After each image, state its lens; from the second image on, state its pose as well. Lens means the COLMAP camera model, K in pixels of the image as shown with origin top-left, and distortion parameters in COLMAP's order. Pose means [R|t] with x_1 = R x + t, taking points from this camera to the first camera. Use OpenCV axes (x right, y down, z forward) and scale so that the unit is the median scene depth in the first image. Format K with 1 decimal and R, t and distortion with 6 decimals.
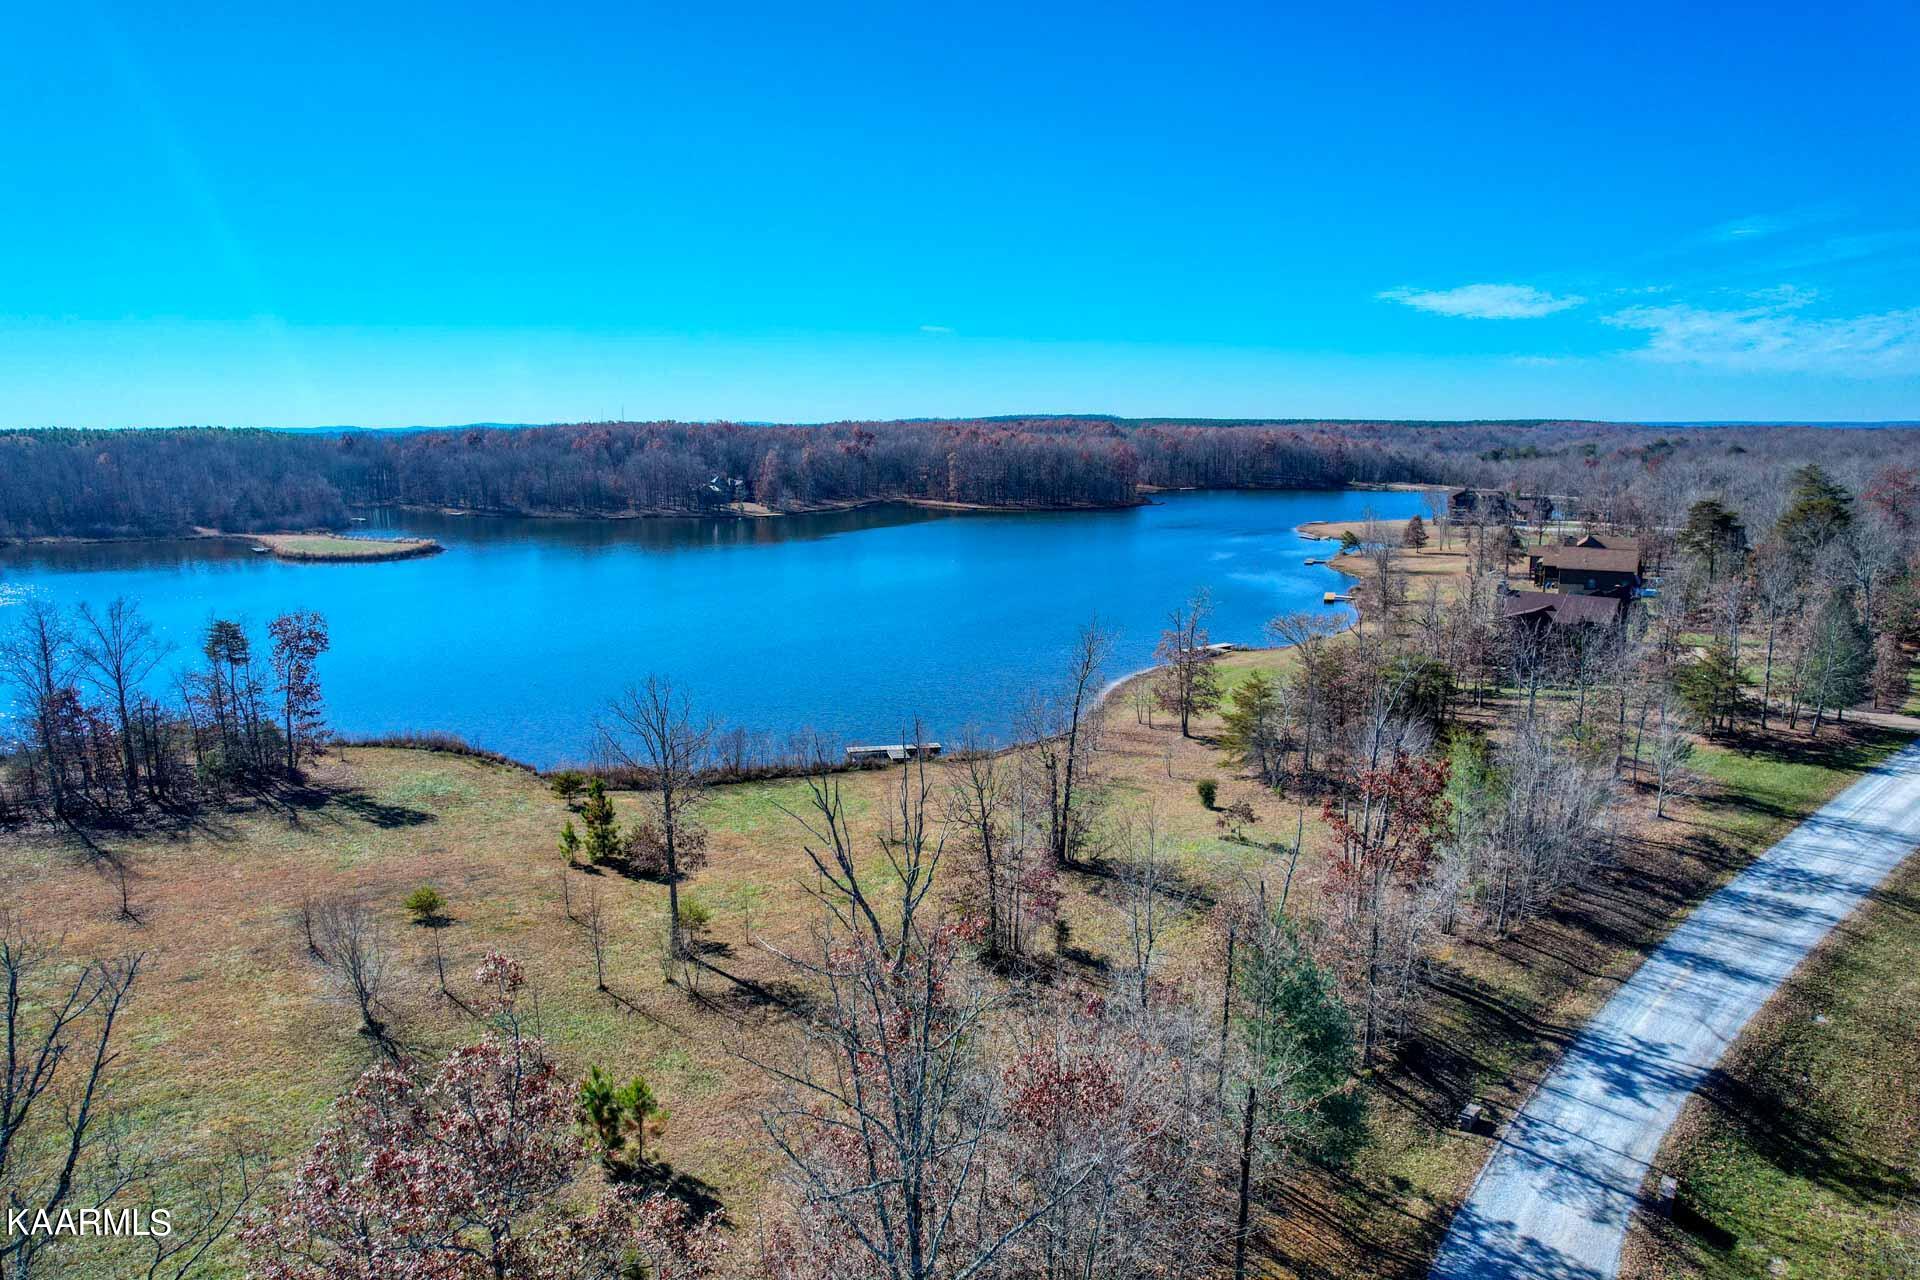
lens RADIAL K [[1245.0, 0, 957.6], [0, 1245.0, 641.7], [0, 0, 1]] dist [-0.001088, -0.002241]
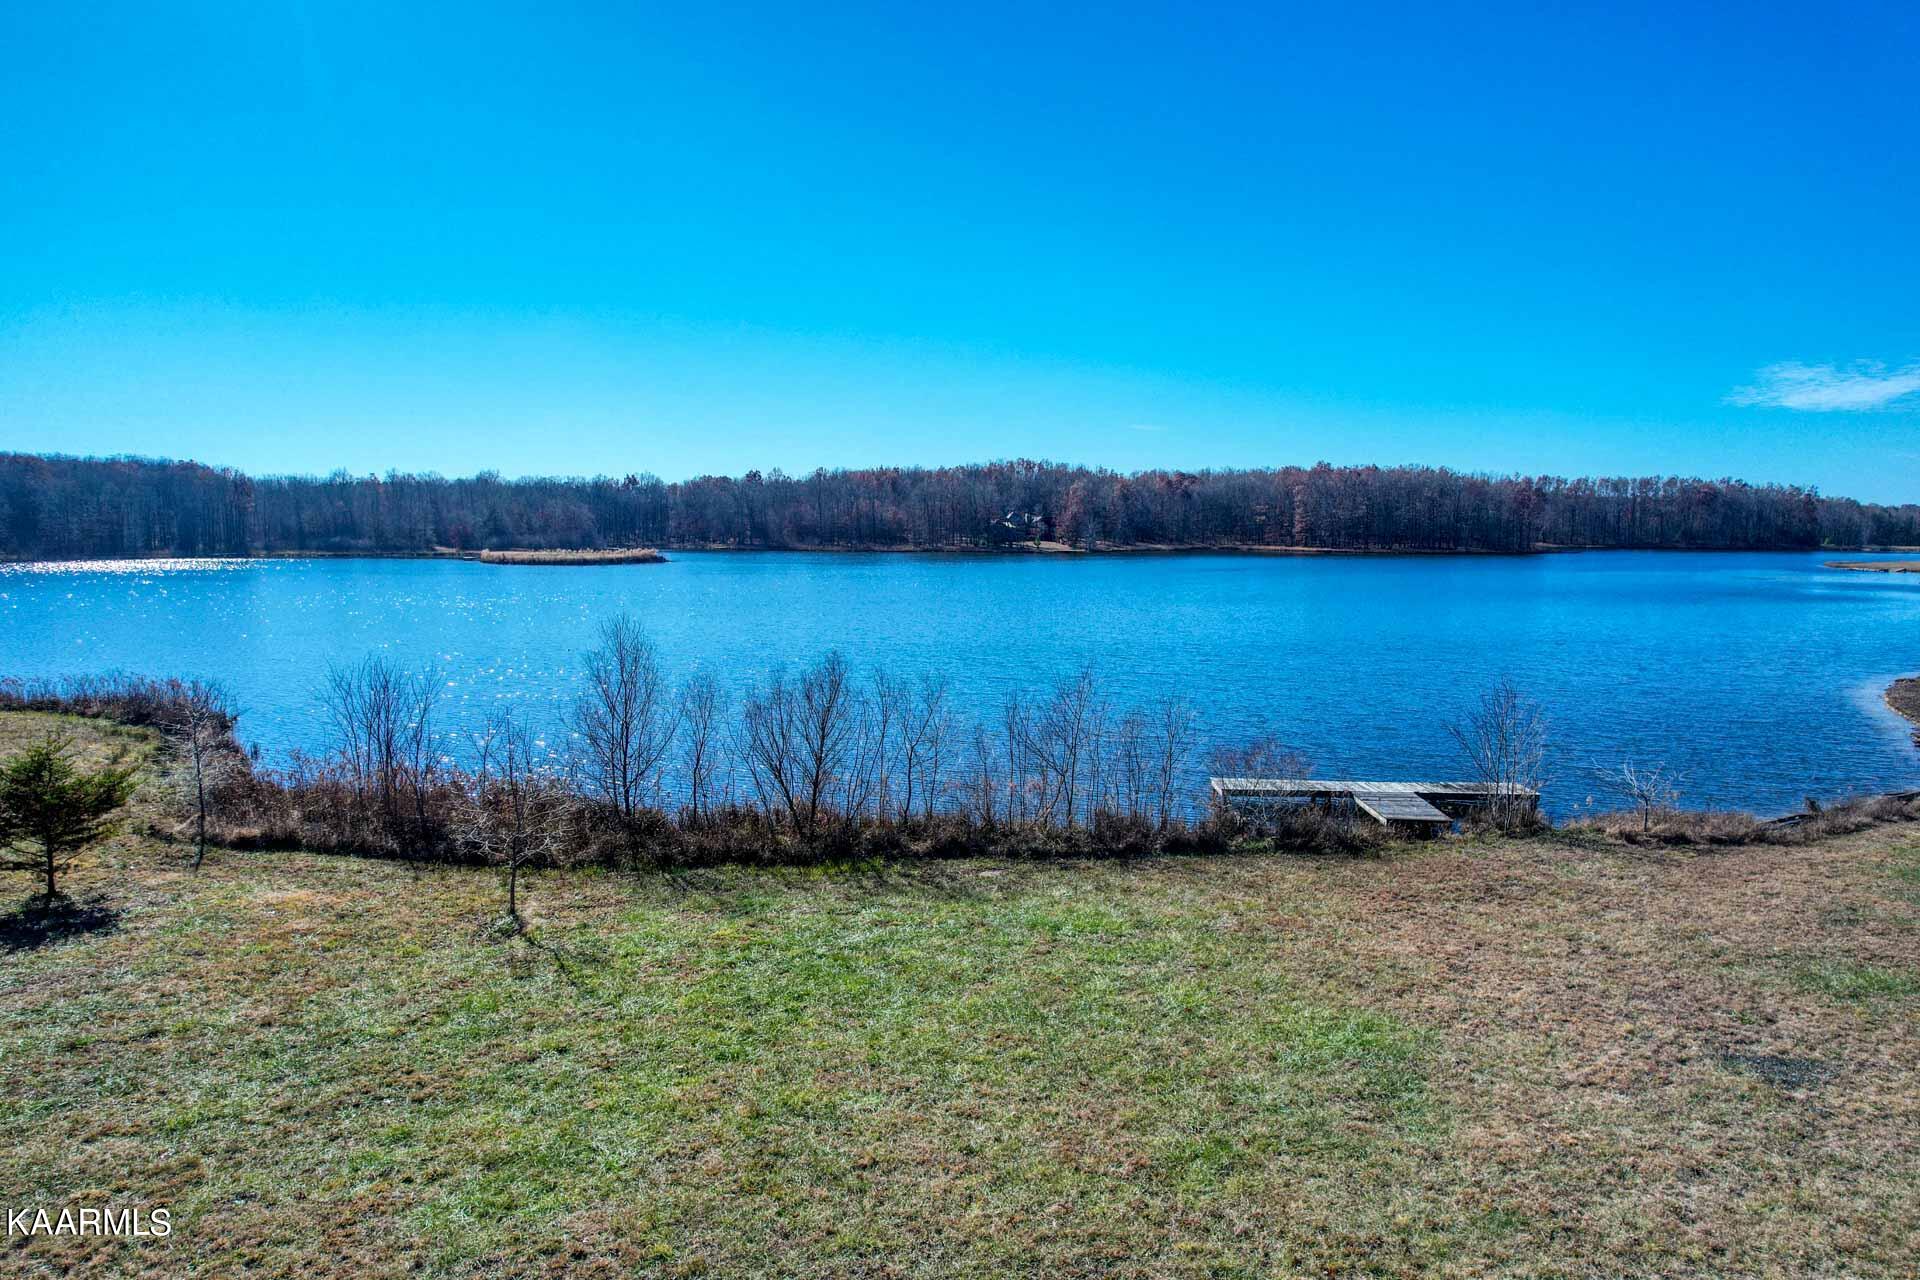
lens RADIAL K [[1245.0, 0, 961.9], [0, 1245.0, 642.5], [0, 0, 1]] dist [-0.001088, -0.002241]
pose [[0.970189, 0.027363, -0.240798, -0.108015], [-0.046556, 0.996143, -0.074380, 0.110260], [0.237834, 0.083374, 0.967721, 0.981253]]
